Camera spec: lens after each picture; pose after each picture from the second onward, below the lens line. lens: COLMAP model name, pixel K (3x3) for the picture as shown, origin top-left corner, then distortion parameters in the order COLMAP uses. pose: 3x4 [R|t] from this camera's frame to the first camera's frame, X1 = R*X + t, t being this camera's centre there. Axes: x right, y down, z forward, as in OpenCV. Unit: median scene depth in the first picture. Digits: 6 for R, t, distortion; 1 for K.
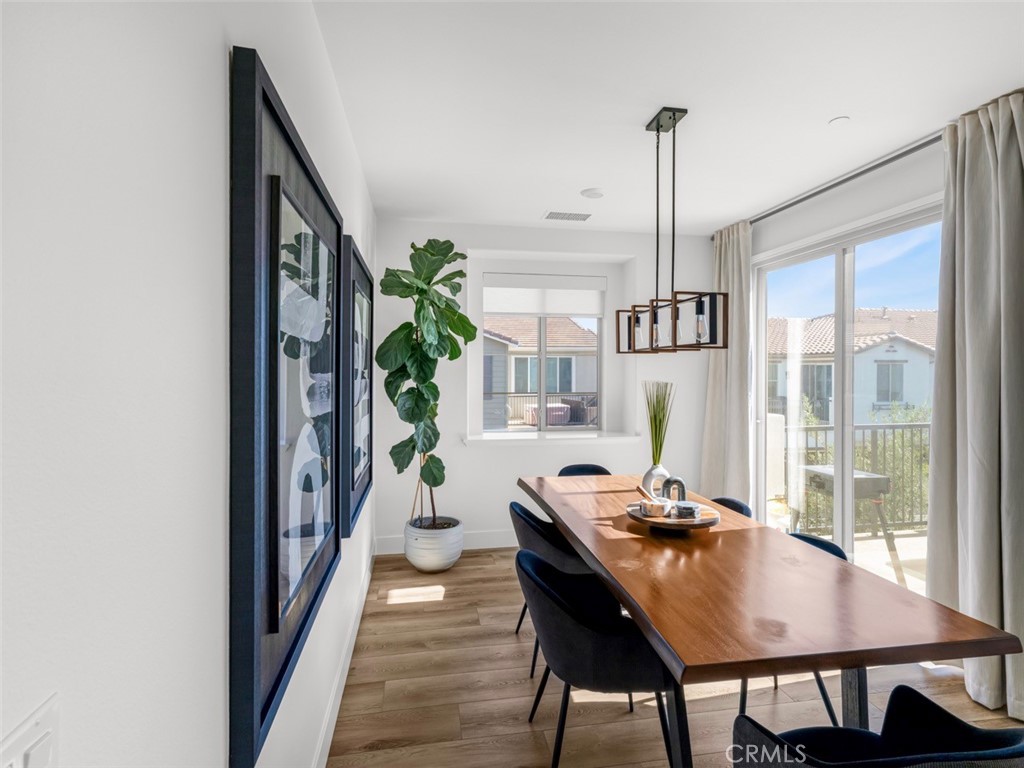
lens RADIAL K [[528.7, 0, 507.6], [0, 528.7, 379.3], [0, 0, 1]] dist [0.028205, 0.000639]
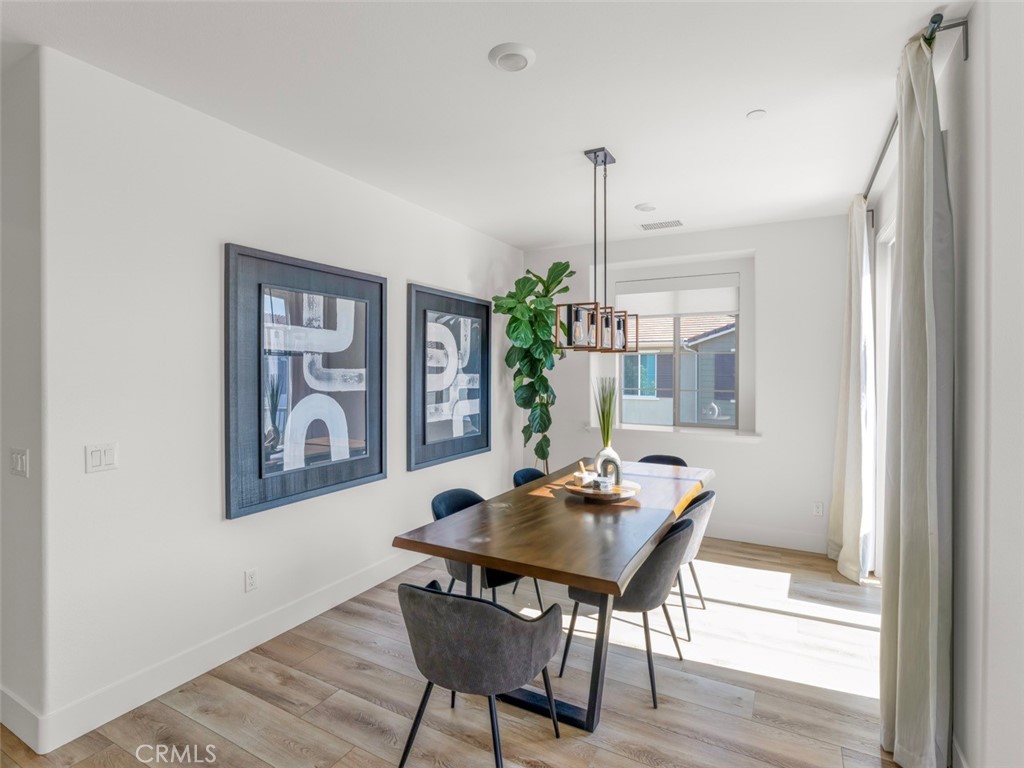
lens RADIAL K [[517.8, 0, 514.4], [0, 517.8, 376.2], [0, 0, 1]] dist [0.012775, 0.000436]
pose [[0.791843, 0.006362, -0.610691, 0.549267], [-0.009704, 0.999951, -0.002165, 0.006226], [0.610647, 0.007641, 0.791866, -0.021199]]
